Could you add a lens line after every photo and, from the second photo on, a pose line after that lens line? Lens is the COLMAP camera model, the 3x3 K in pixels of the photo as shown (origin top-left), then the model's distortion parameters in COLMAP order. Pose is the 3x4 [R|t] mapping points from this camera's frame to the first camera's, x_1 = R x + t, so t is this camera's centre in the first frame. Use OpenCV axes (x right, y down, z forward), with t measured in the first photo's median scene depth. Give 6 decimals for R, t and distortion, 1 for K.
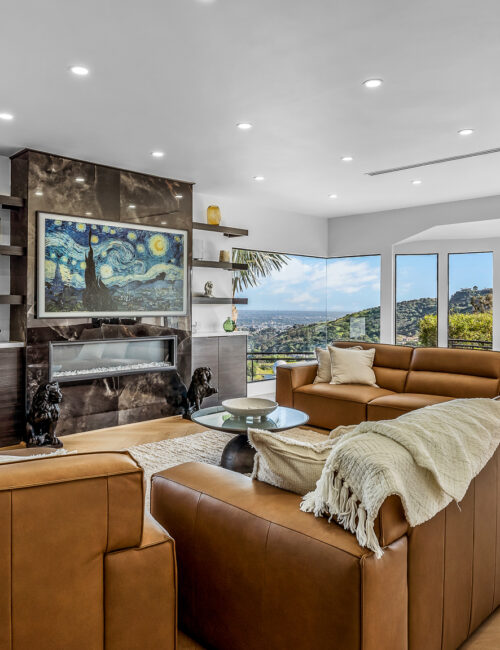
lens RADIAL K [[534.2, 0, 248.6], [0, 534.2, 320.2], [0, 0, 1]] dist [0.010728, 0.002998]
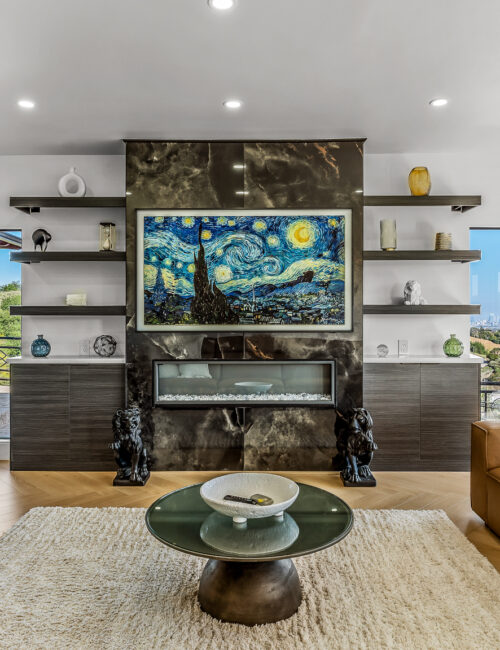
lens RADIAL K [[534.2, 0, 249.7], [0, 534.2, 325.8], [0, 0, 1]] dist [0.010728, 0.002998]
pose [[0.704898, 0.015439, -0.709141, 0.313943], [-0.017832, 0.999833, 0.004043, -0.017867], [0.709085, 0.009795, 0.705055, 0.455941]]
